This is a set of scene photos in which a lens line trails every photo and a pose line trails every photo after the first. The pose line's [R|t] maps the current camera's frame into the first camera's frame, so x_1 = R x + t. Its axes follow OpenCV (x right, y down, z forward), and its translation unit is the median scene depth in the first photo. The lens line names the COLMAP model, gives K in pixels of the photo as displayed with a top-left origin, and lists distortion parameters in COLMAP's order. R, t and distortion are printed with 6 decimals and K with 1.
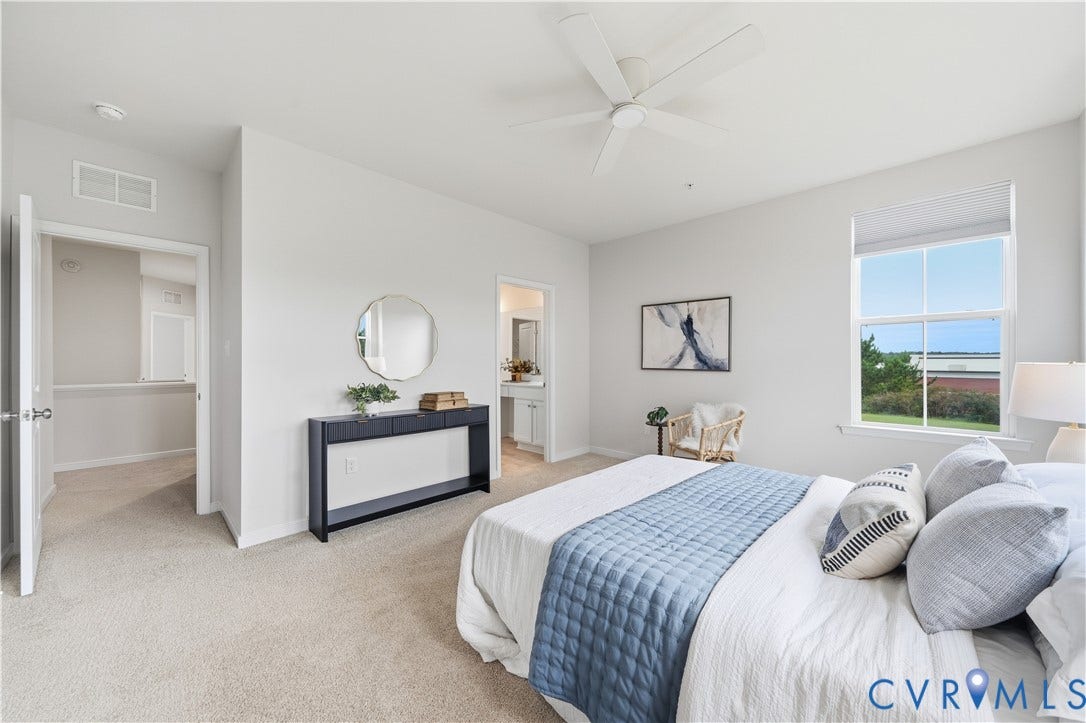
lens RADIAL K [[384.9, 0, 543.0], [0, 384.9, 361.5], [0, 0, 1]] dist [-0.000962, -0.000040]
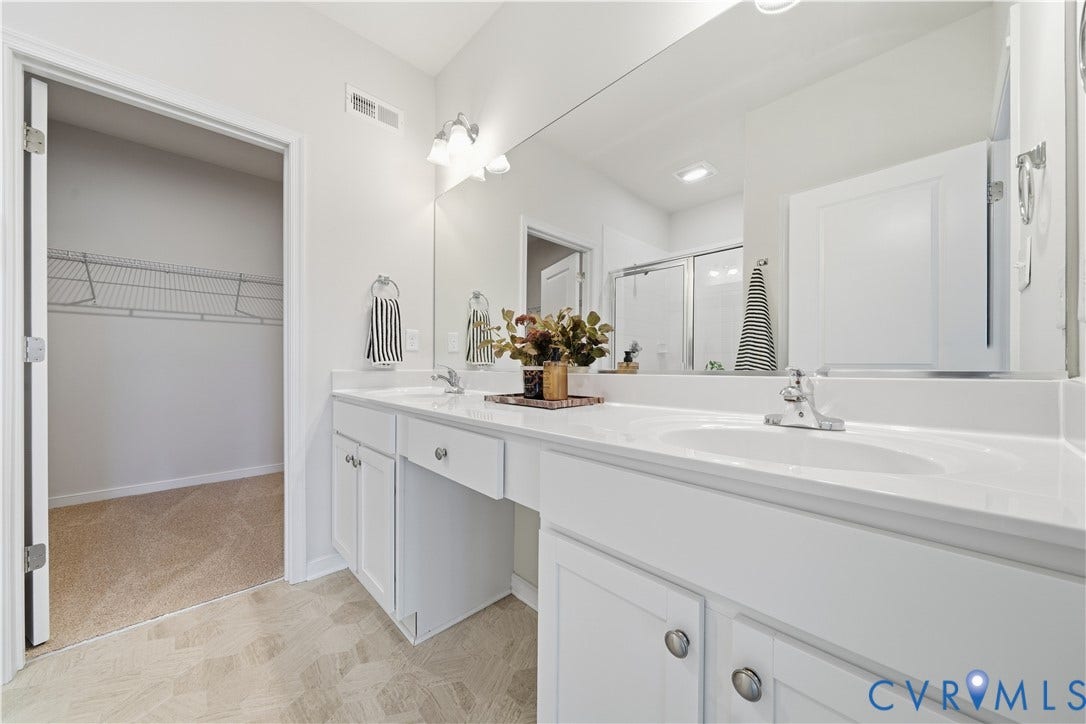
lens RADIAL K [[384.9, 0, 543.0], [0, 384.9, 362.0], [0, 0, 1]] dist [-0.000962, -0.000040]
pose [[0.999362, 0.003783, -0.035517, -0.060721], [-0.003720, 0.999991, 0.001852, 0.027591], [0.035524, -0.001719, 0.999367, 0.755576]]
